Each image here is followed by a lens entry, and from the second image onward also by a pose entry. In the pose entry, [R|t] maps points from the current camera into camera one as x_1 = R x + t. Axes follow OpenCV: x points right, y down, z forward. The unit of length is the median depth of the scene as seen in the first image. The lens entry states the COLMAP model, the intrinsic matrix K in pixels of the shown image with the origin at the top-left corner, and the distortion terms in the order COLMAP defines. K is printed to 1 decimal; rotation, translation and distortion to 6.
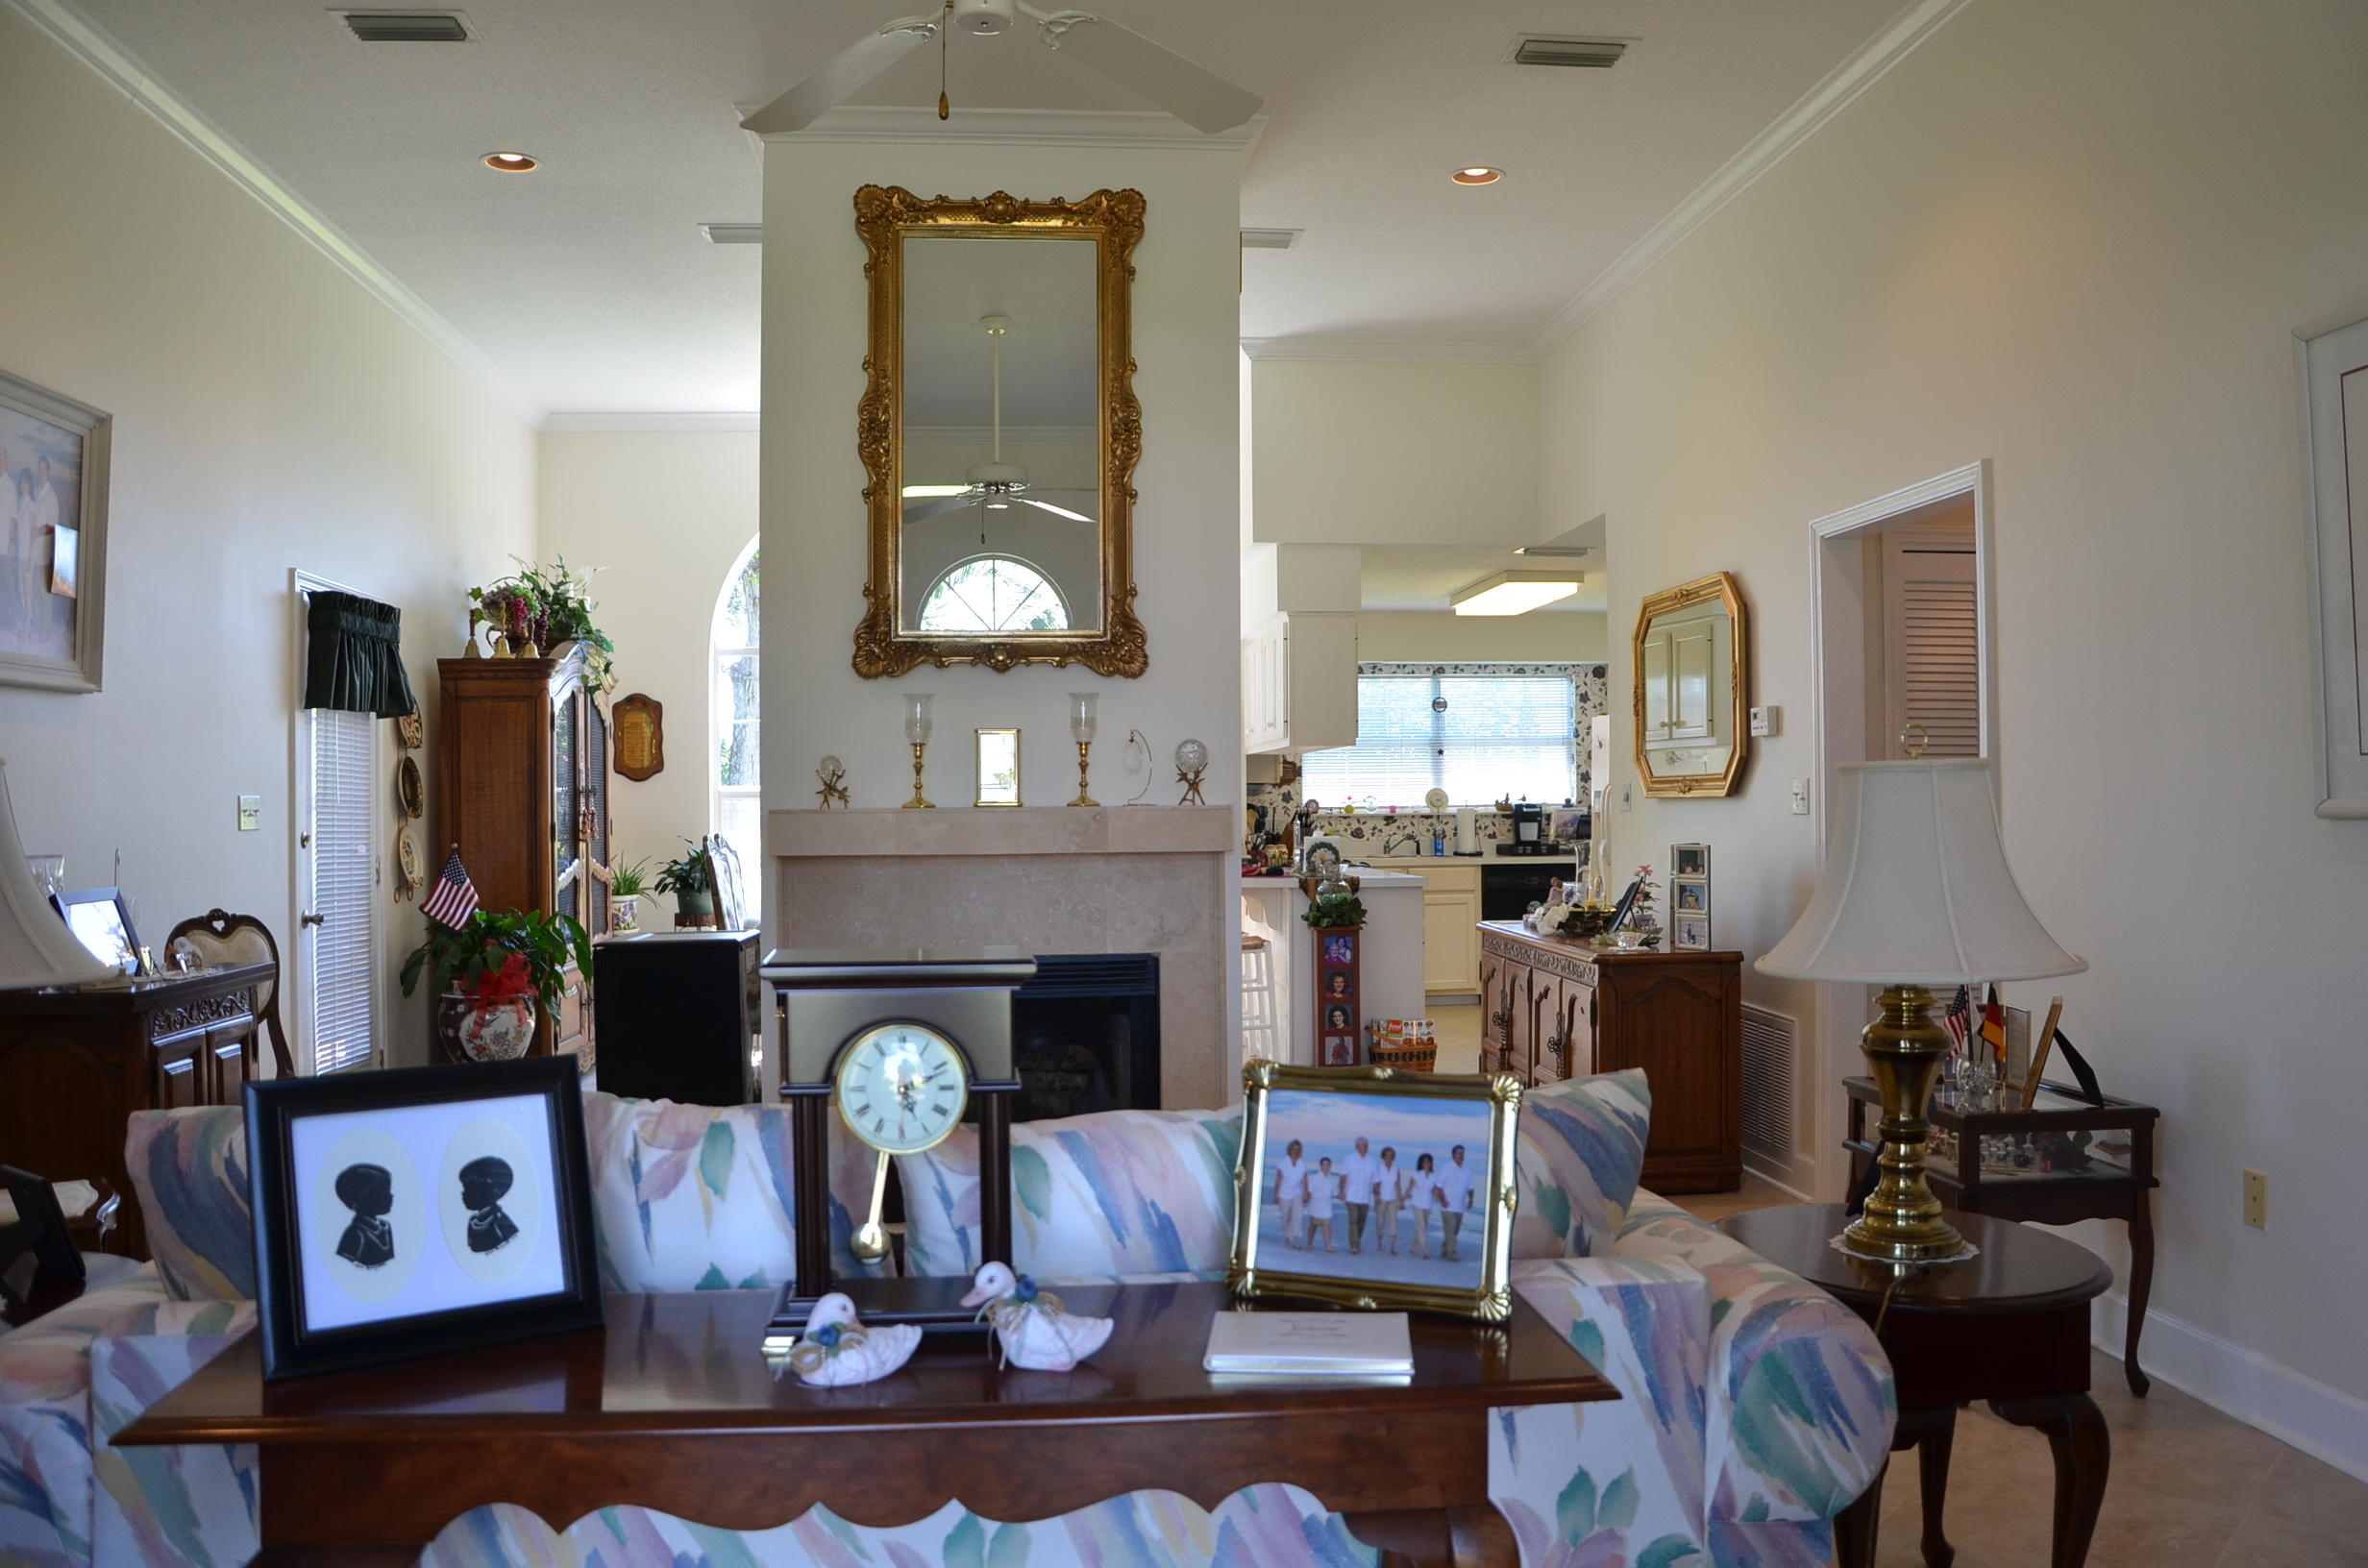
lens RADIAL K [[1857.1, 0, 1212.5], [0, 1857.1, 786.4], [0, 0, 1]] dist [-0.154268, 0.121933]
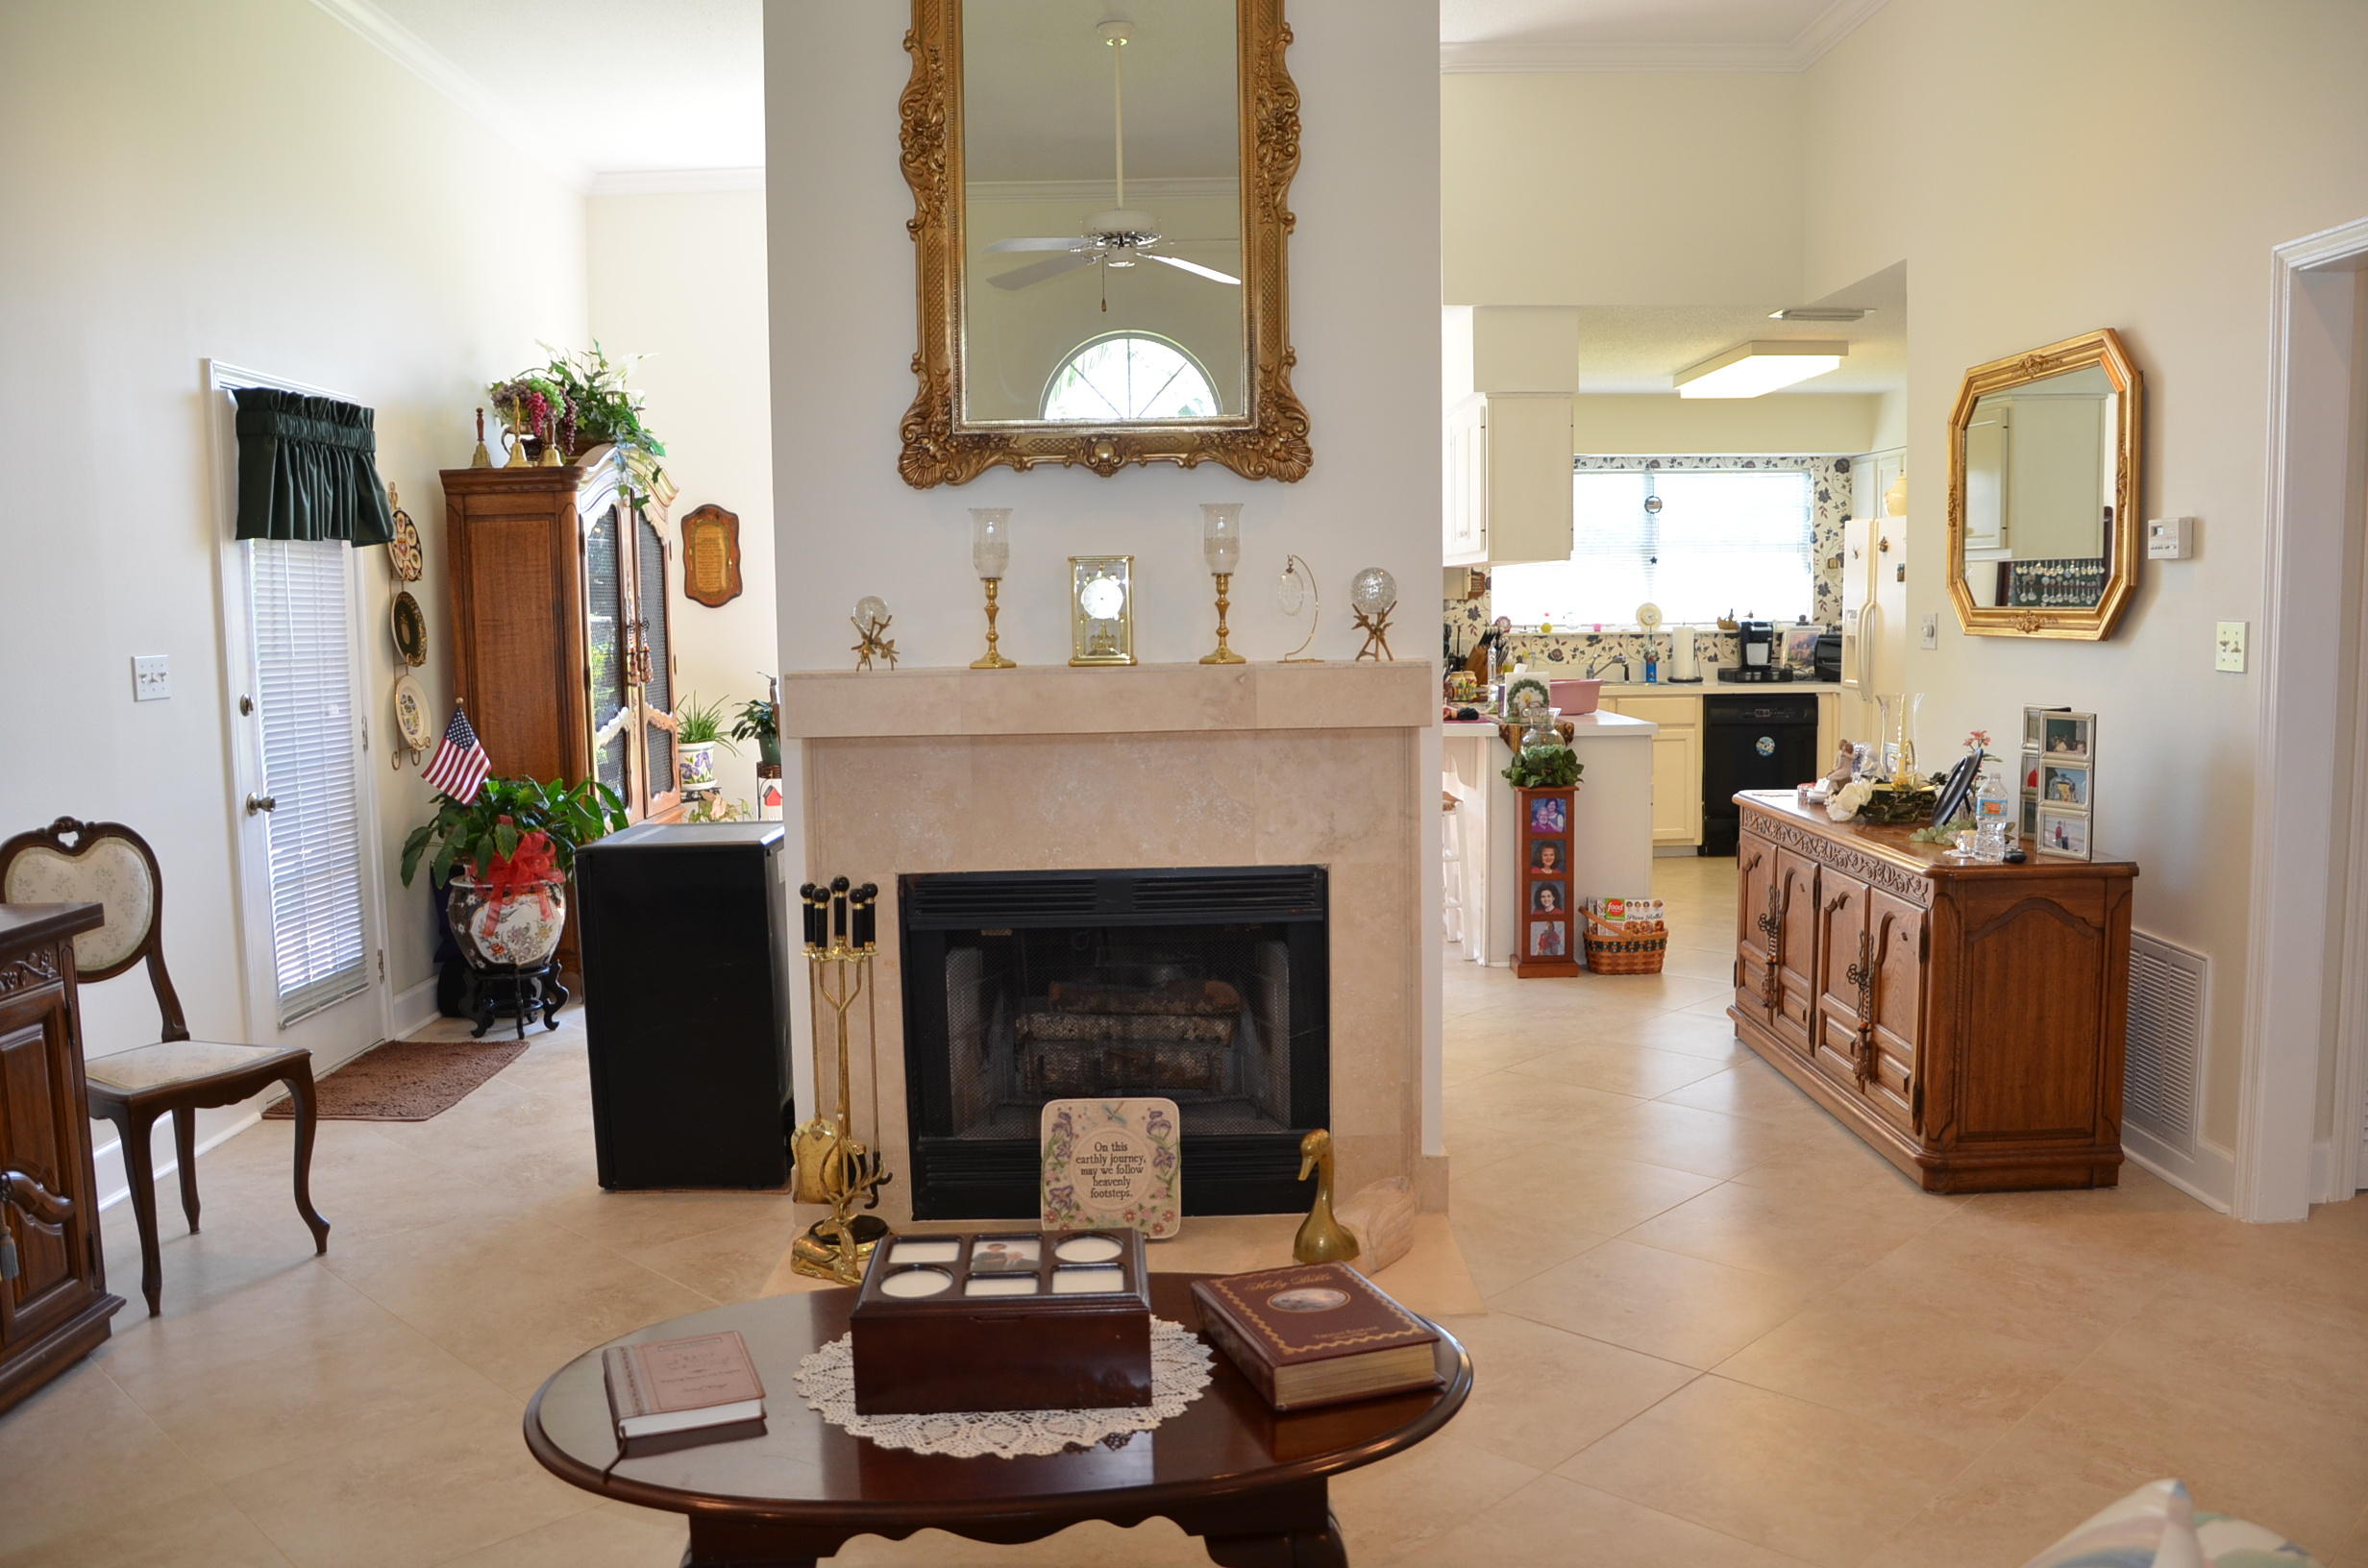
lens RADIAL K [[1857.1, 0, 1207.8], [0, 1857.1, 798.4], [0, 0, 1]] dist [-0.154268, 0.121933]
pose [[0.995895, 0.002286, -0.090491, -0.007743], [0.008250, 0.993228, 0.115892, -0.015172], [0.090143, -0.116162, 0.989131, 0.212926]]
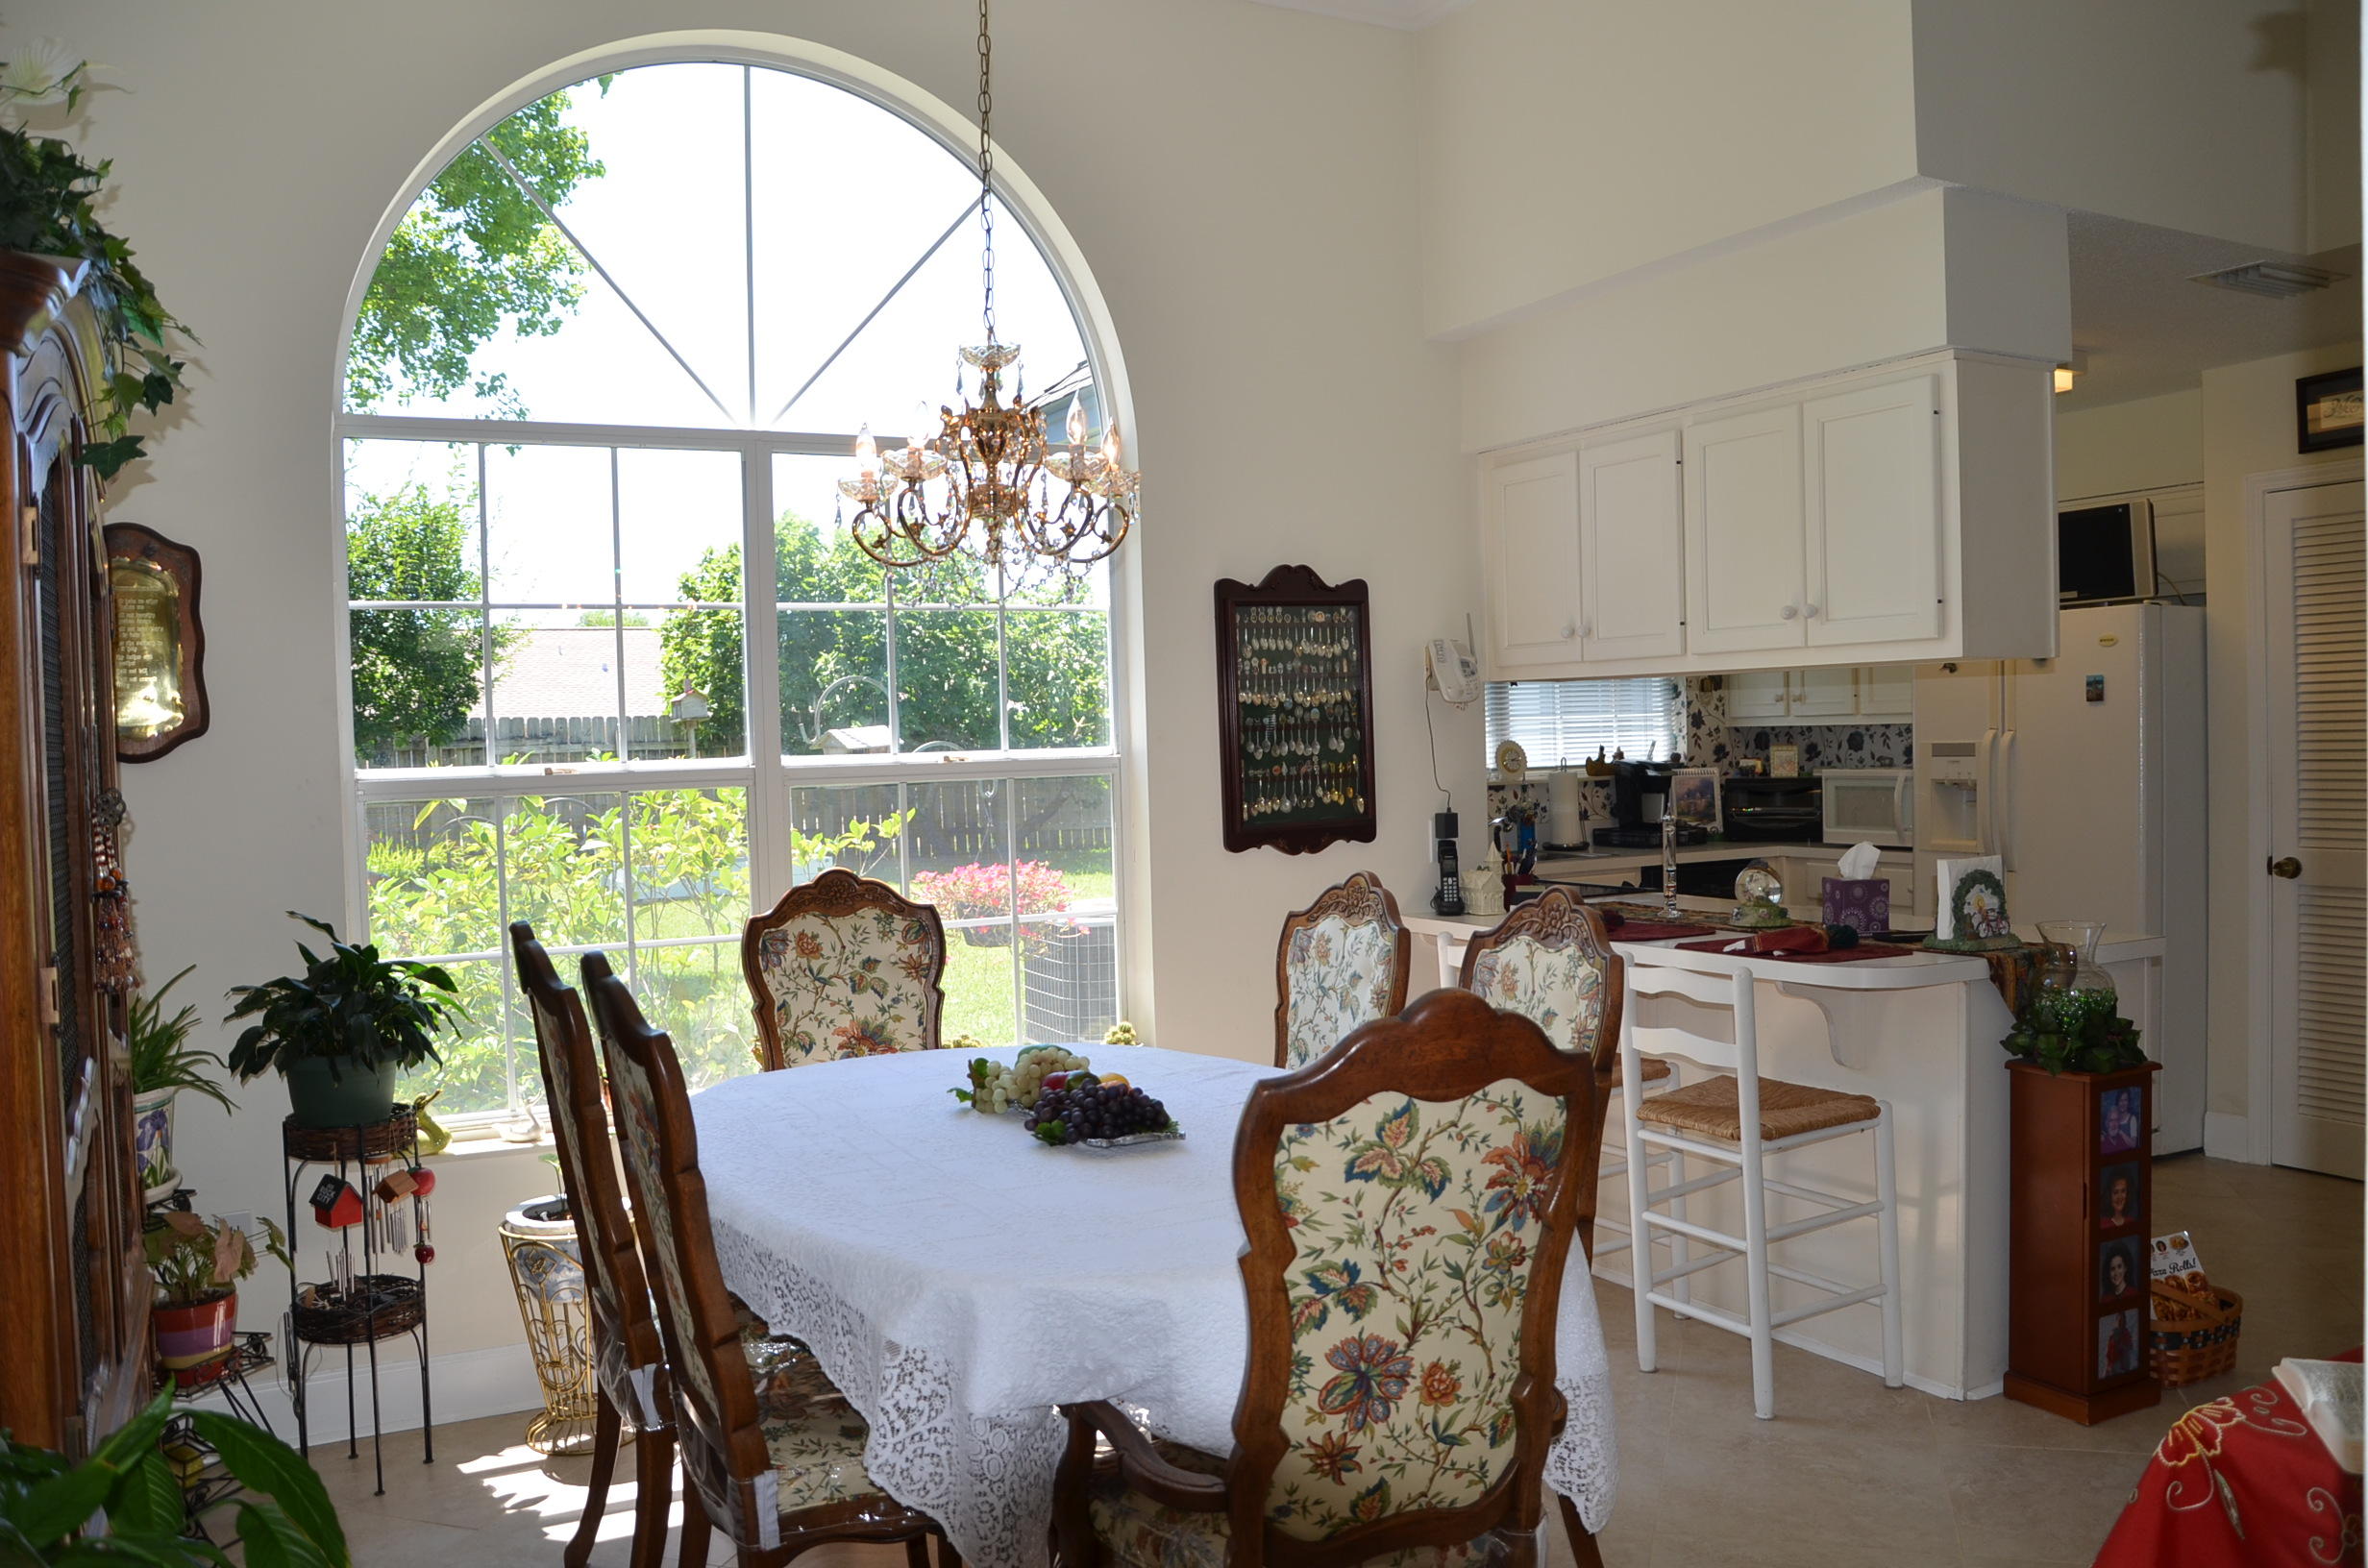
lens RADIAL K [[1857.1, 0, 1208.4], [0, 1857.1, 794.1], [0, 0, 1]] dist [-0.154268, 0.121933]
pose [[0.927247, -0.026737, 0.373495, -0.323212], [0.013721, 0.999204, 0.037466, -0.009022], [-0.374199, -0.029615, 0.926875, 0.765807]]
